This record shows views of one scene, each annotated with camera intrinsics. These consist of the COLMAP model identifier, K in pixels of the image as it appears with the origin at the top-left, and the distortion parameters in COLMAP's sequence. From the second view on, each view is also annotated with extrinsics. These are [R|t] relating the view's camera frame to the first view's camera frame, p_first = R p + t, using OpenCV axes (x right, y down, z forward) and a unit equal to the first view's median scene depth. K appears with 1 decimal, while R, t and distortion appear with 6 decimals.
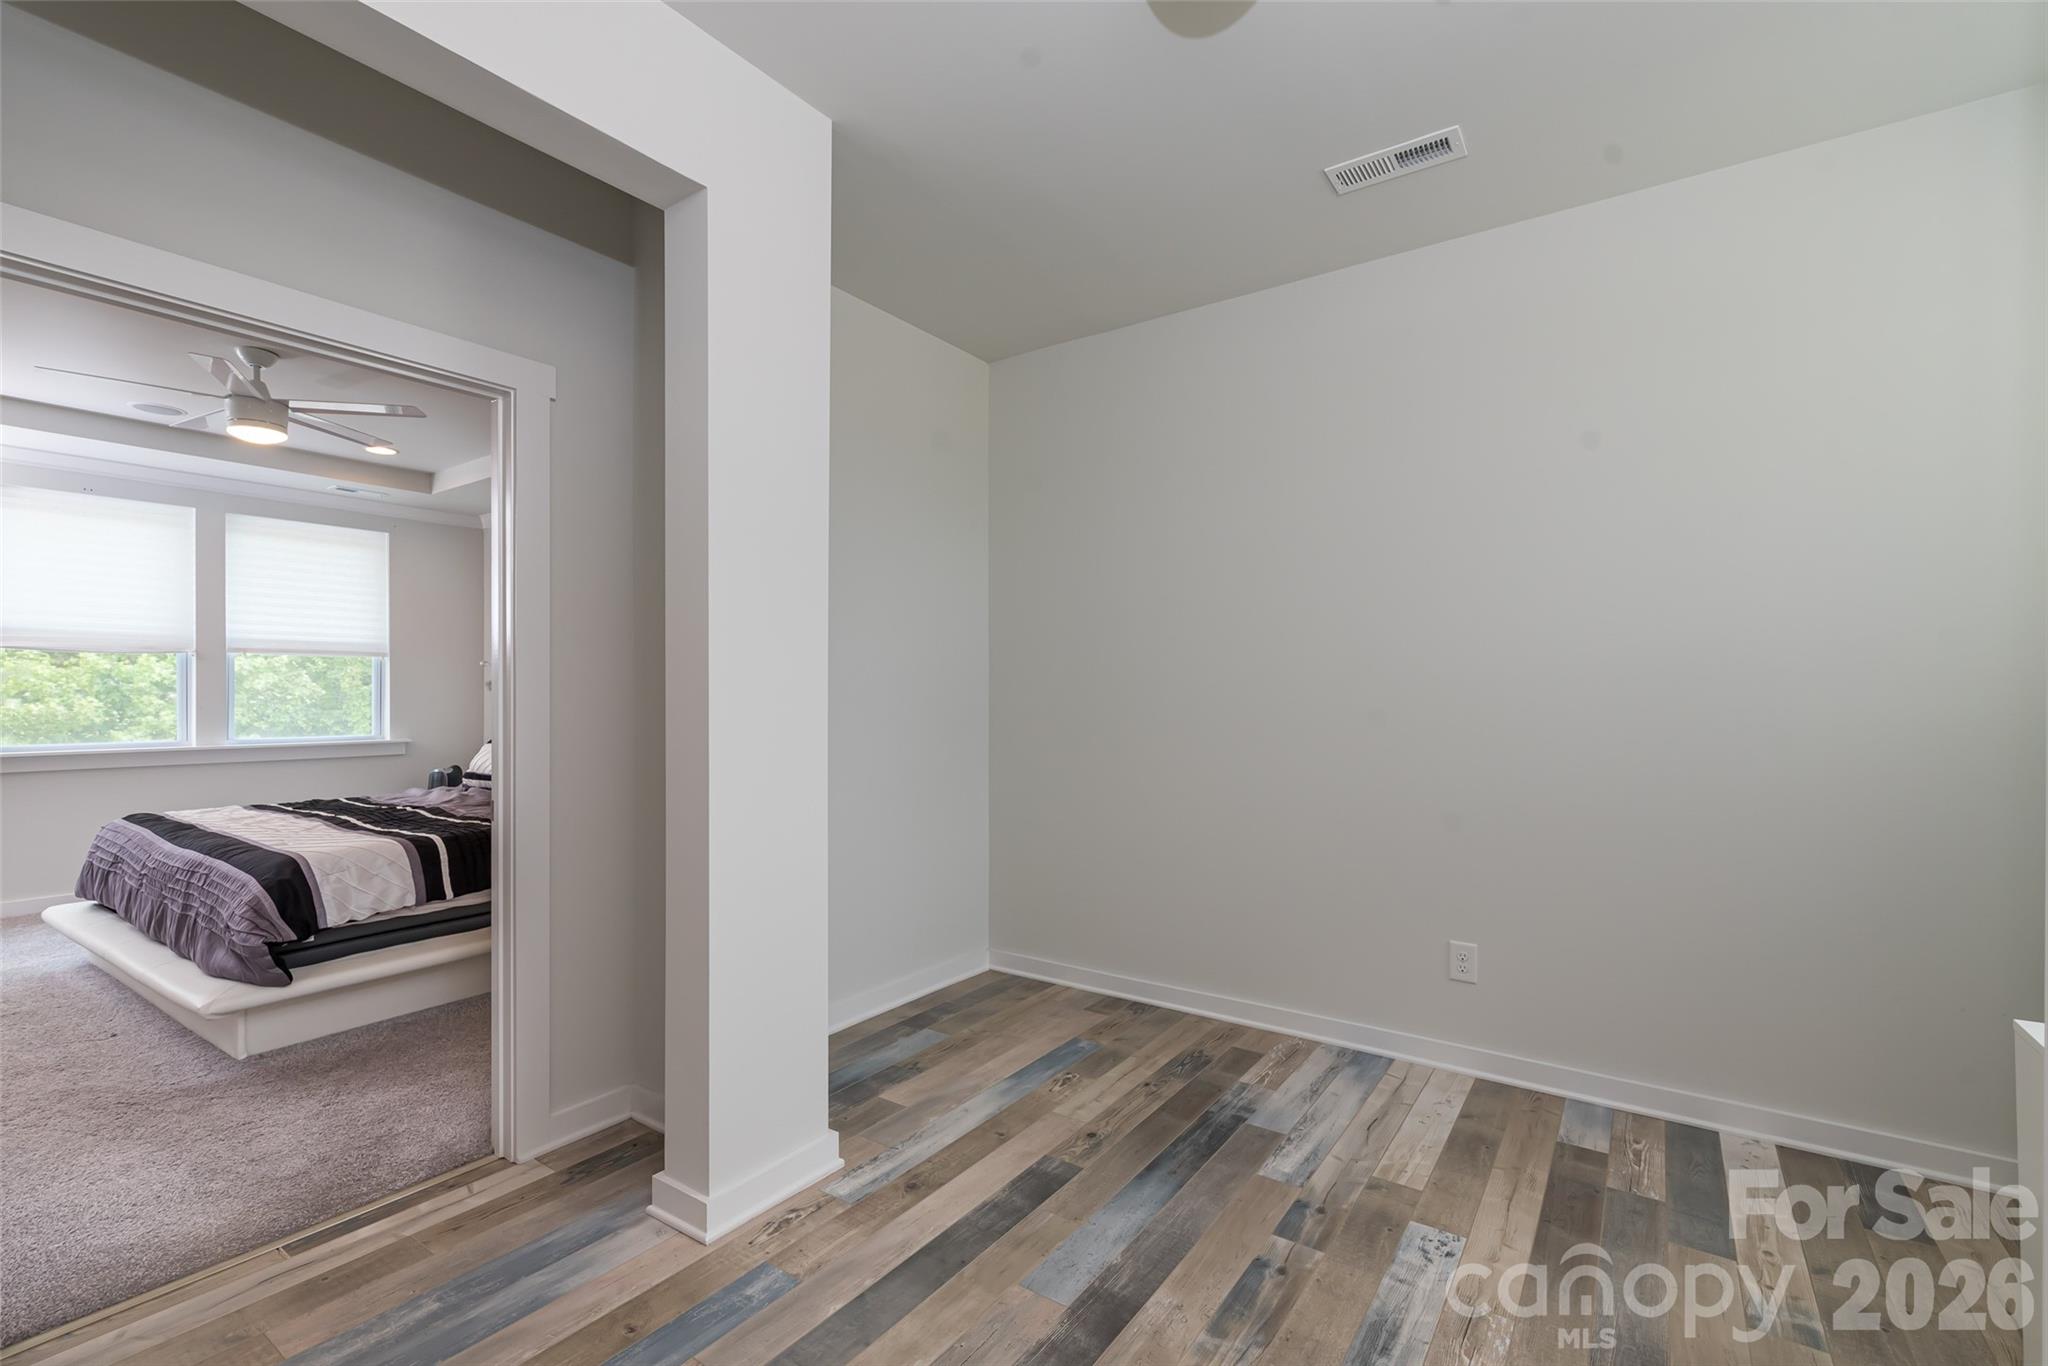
lens RADIAL K [[889.7, 0, 1022.1], [0, 889.7, 684.2], [0, 0, 1]] dist [0.003597, 0.000515]
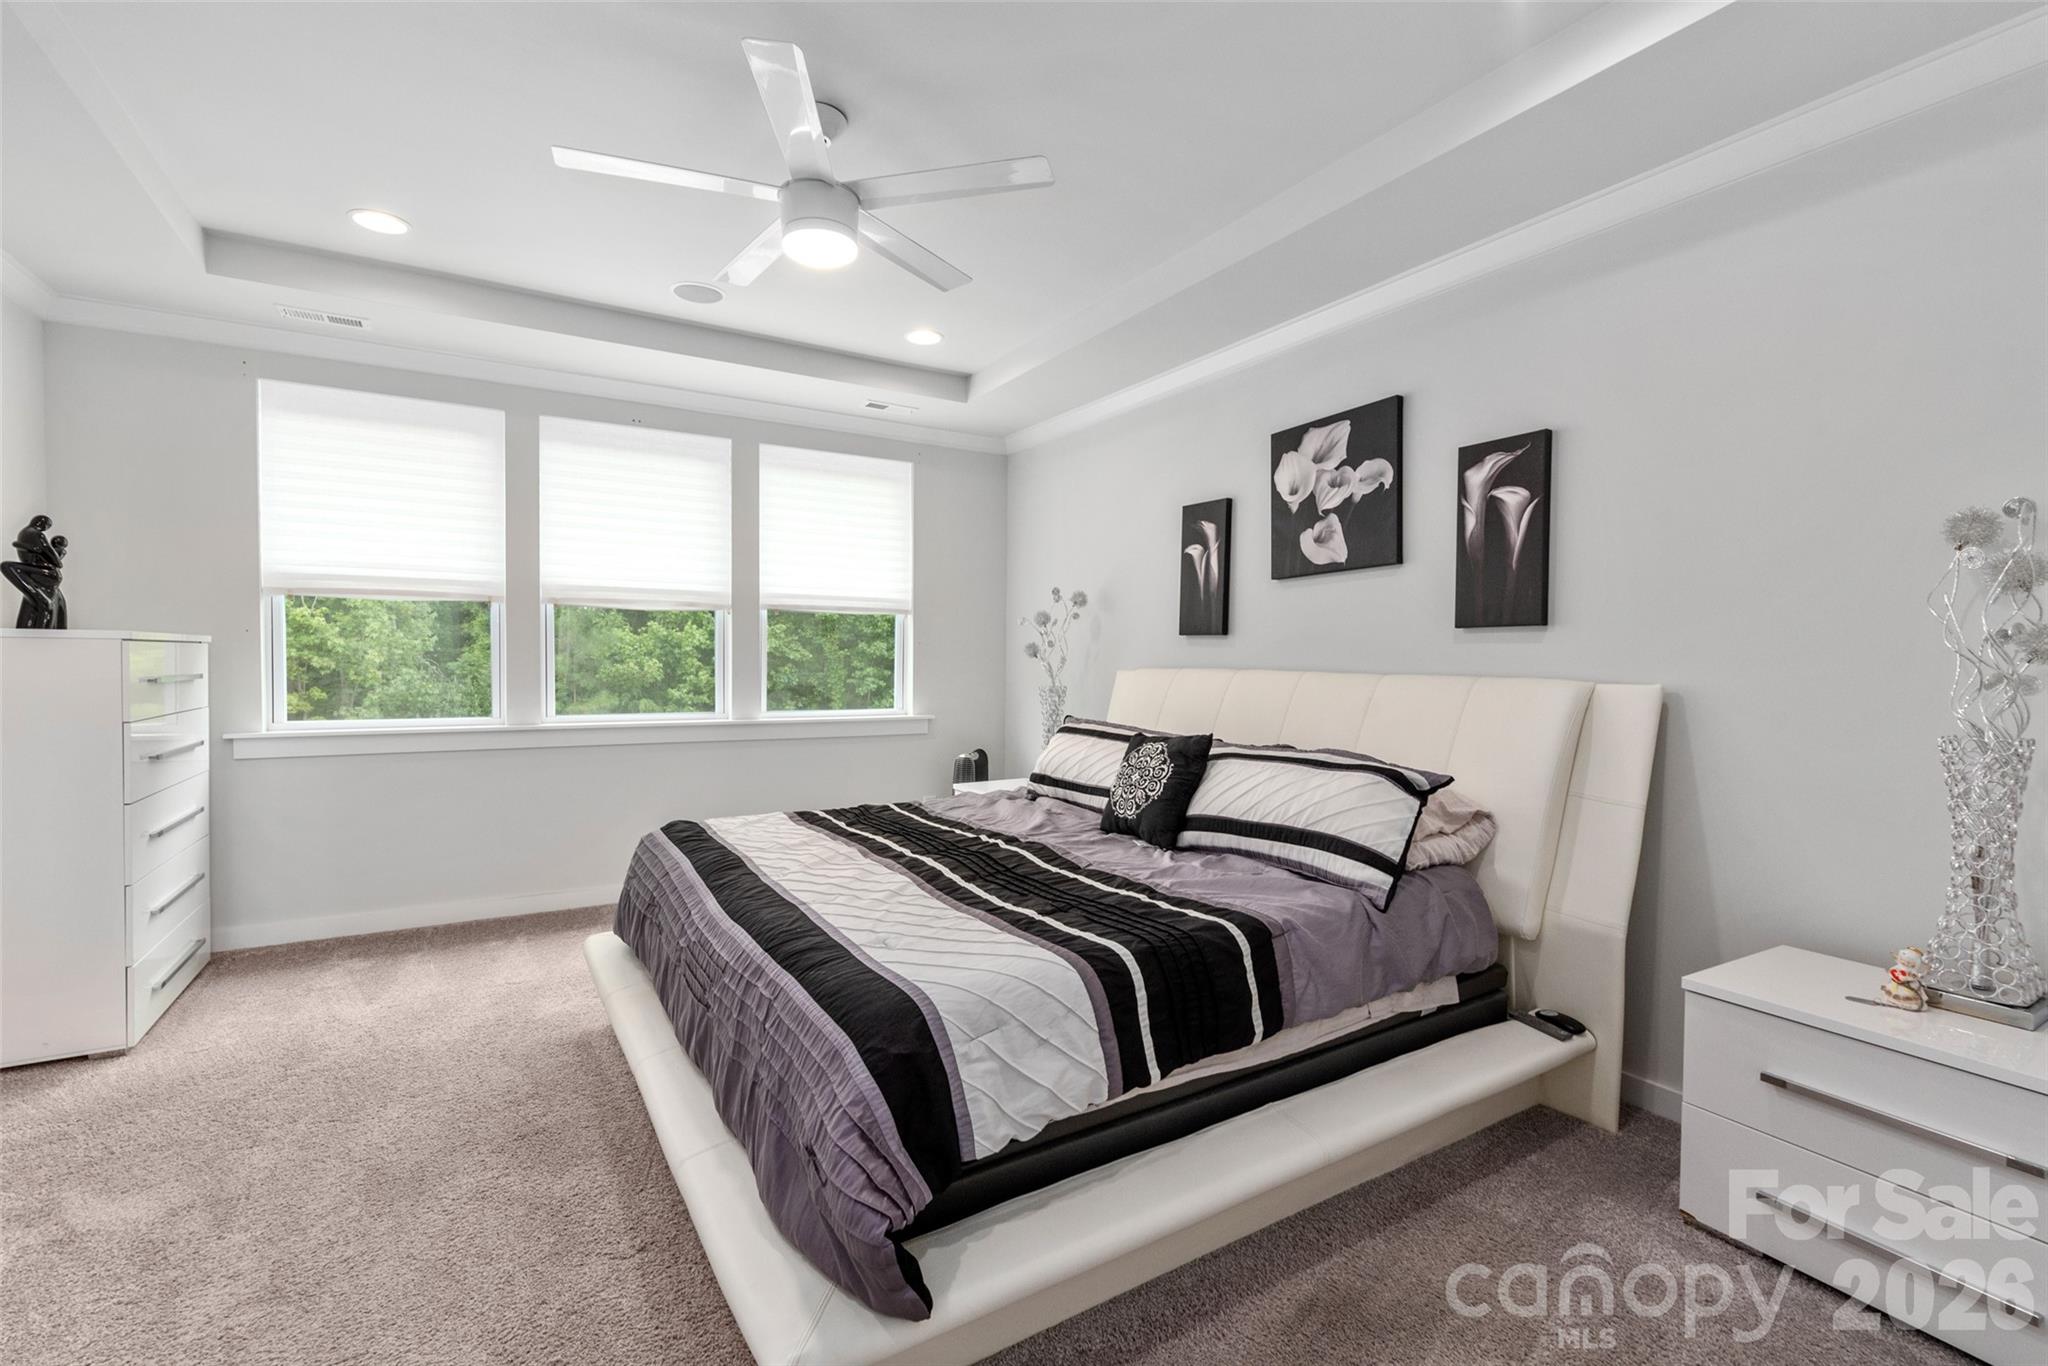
lens RADIAL K [[889.7, 0, 1023.1], [0, 889.7, 686.4], [0, 0, 1]] dist [0.003597, 0.000515]
pose [[0.913695, 0.025097, -0.405624, -0.479981], [-0.010823, 0.999240, 0.037447, 0.005738], [0.406255, -0.029825, 0.913273, 0.495035]]
